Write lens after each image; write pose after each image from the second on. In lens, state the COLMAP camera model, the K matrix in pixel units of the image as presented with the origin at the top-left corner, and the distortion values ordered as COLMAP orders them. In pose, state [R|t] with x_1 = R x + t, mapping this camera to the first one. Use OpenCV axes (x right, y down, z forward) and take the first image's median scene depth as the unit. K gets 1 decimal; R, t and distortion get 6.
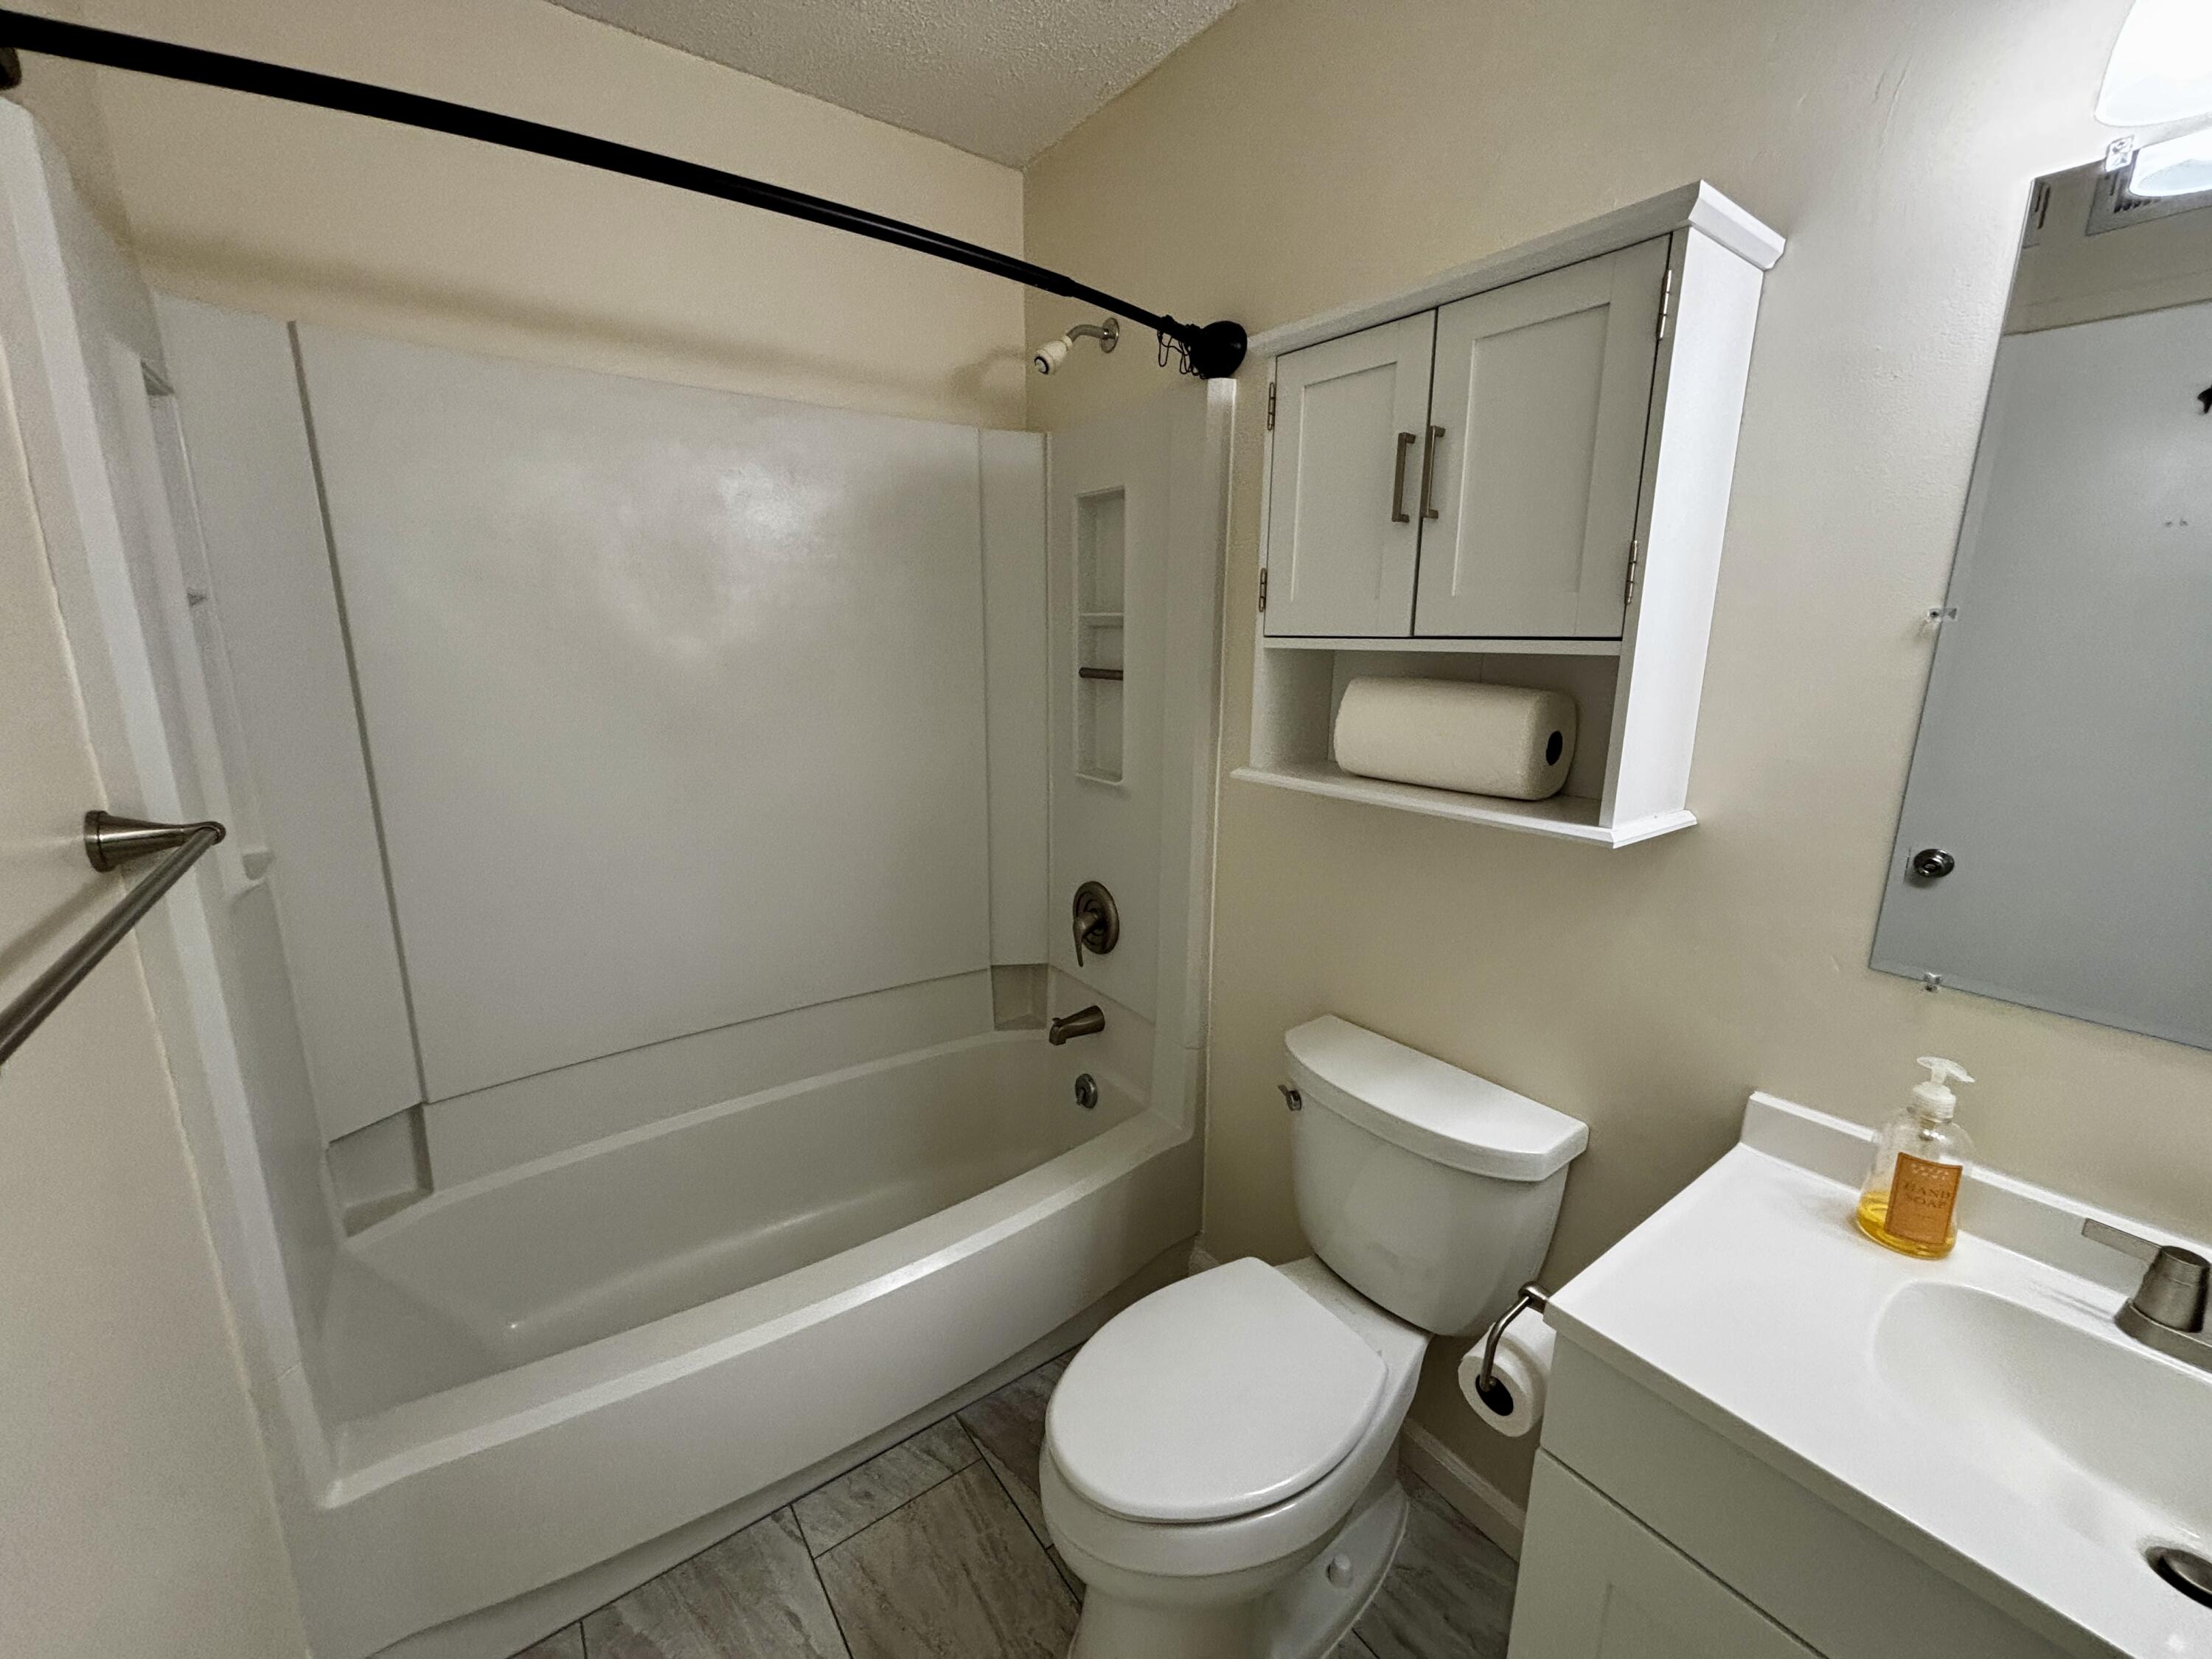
lens RADIAL K [[890.8, 0, 1099.5], [0, 890.8, 829.7], [0, 0, 1]] dist [0.003340, -0.000389]
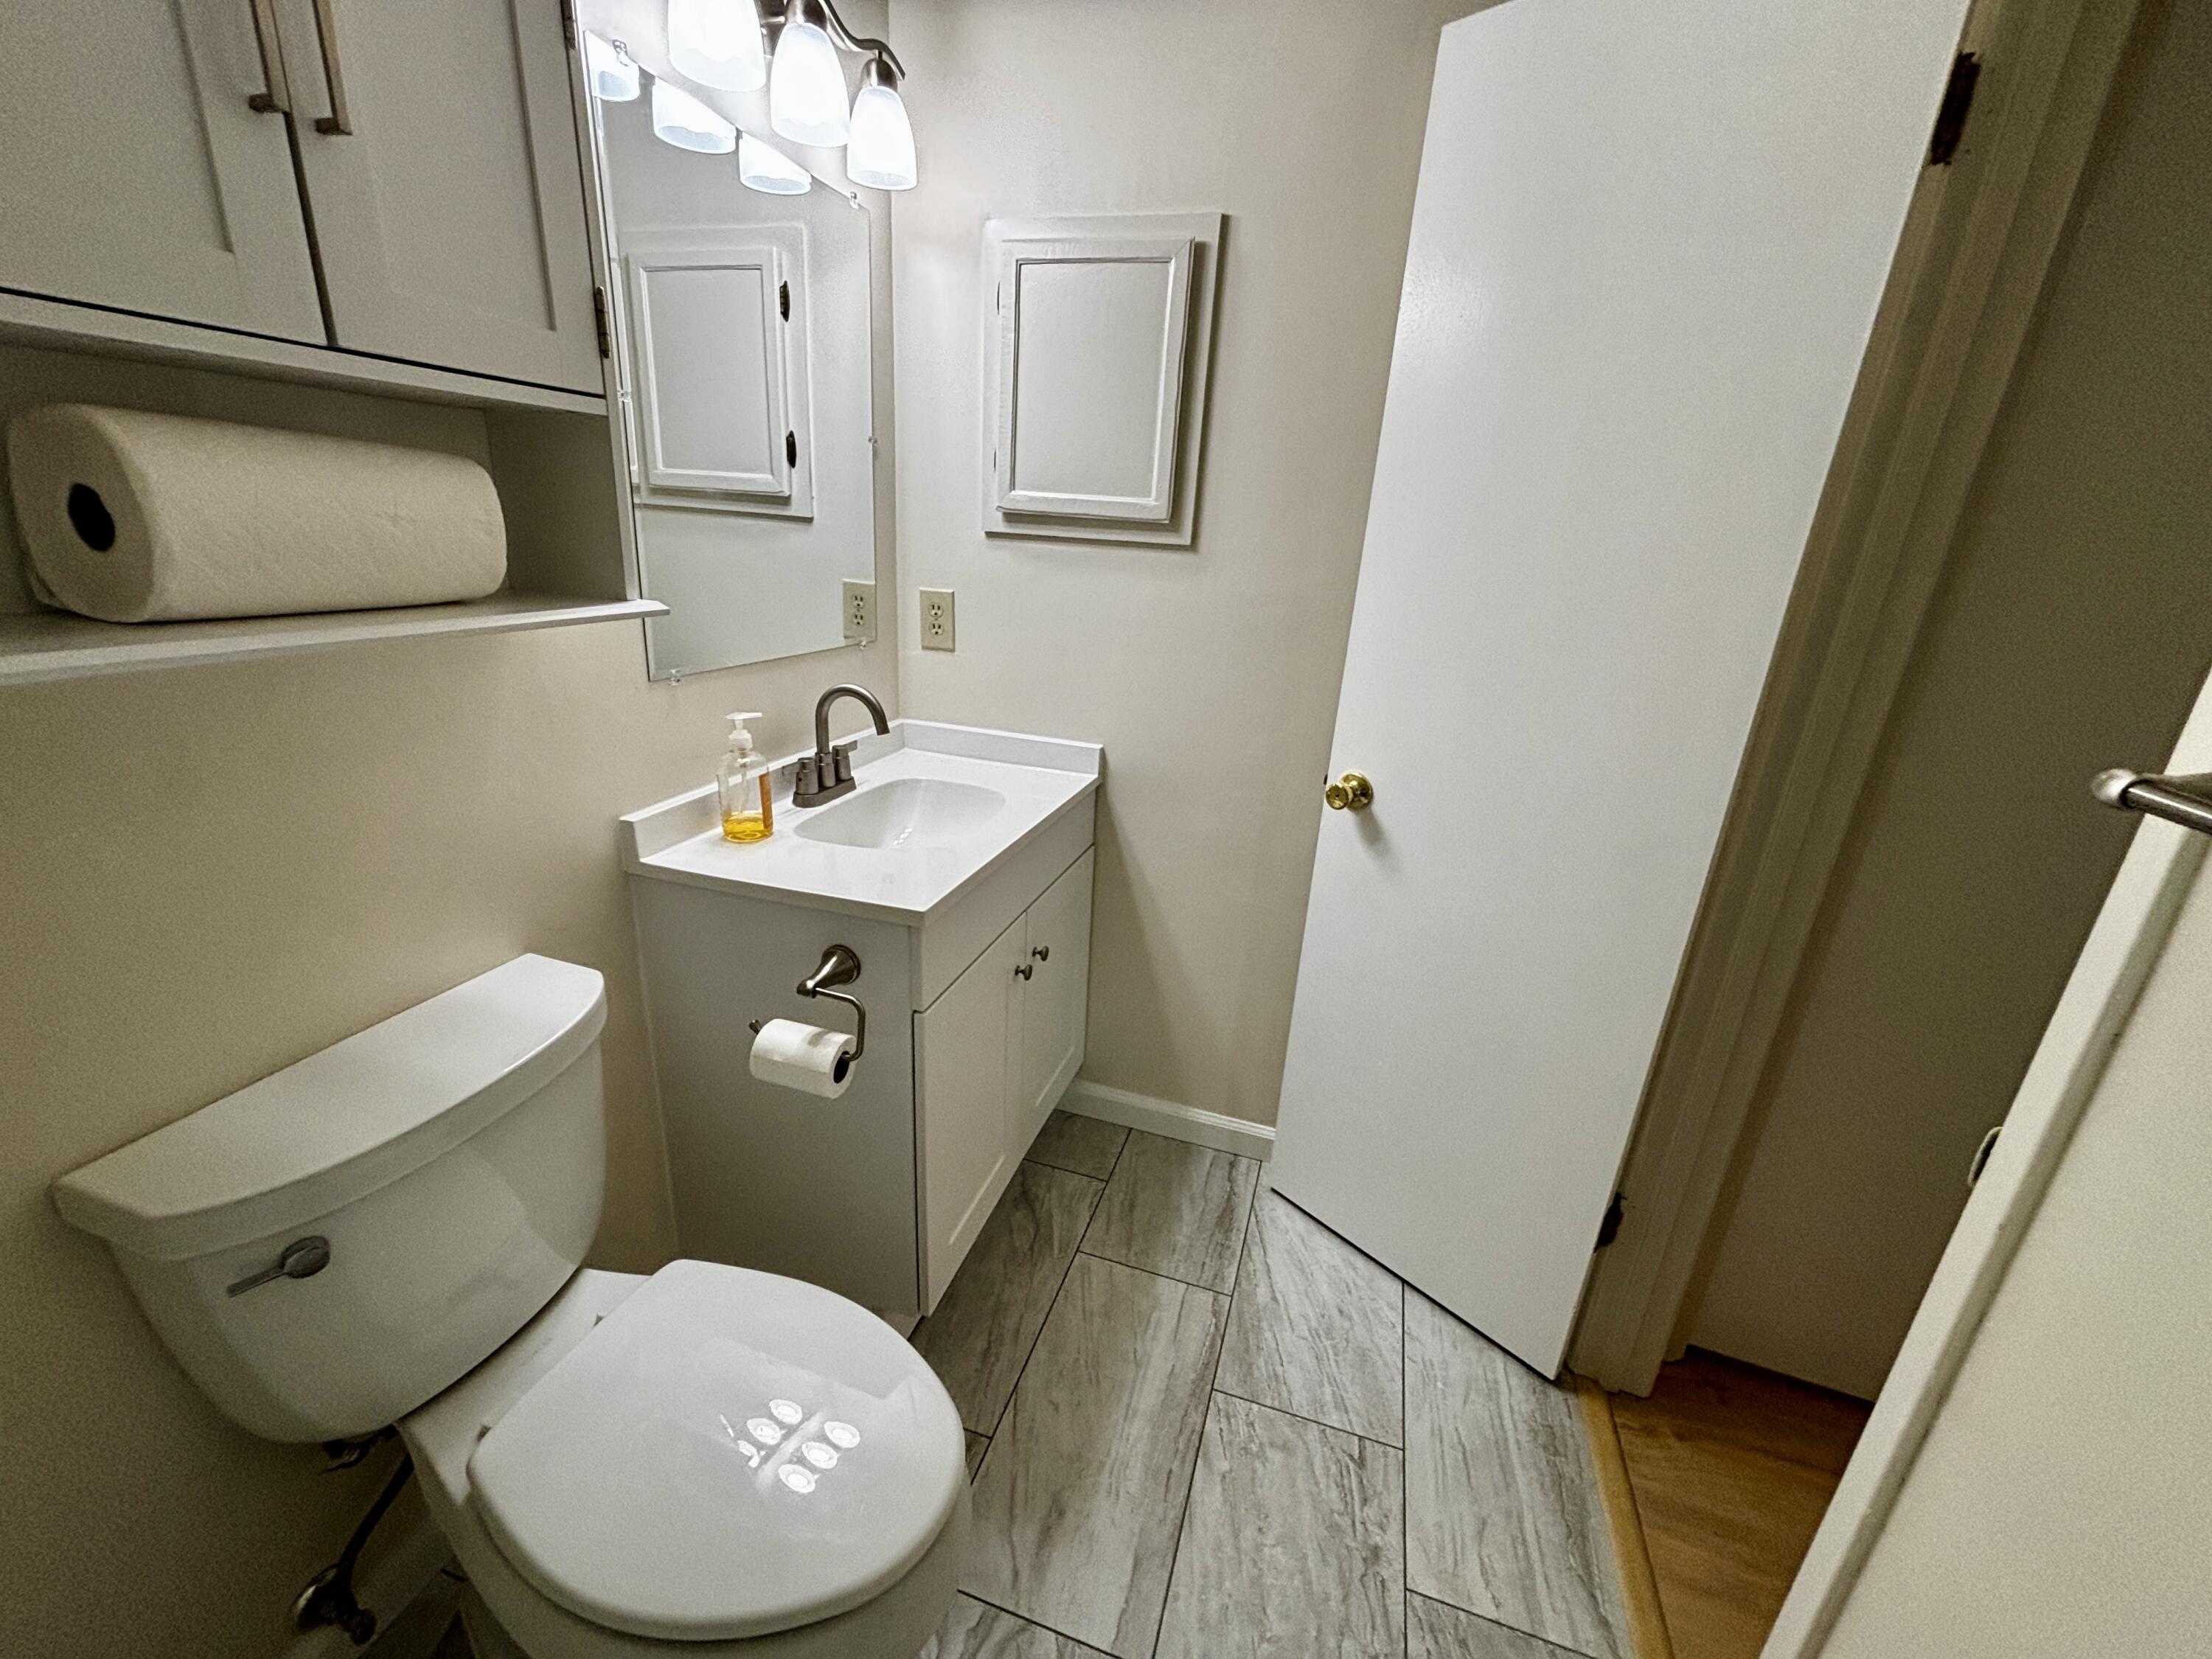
lens RADIAL K [[890.8, 0, 1099.5], [0, 890.8, 829.7], [0, 0, 1]] dist [0.003340, -0.000389]
pose [[-0.593113, -0.305258, 0.745006, -0.587269], [0.110948, 0.885520, 0.451160, -0.174982], [-0.797438, 0.350246, -0.491346, 1.204313]]
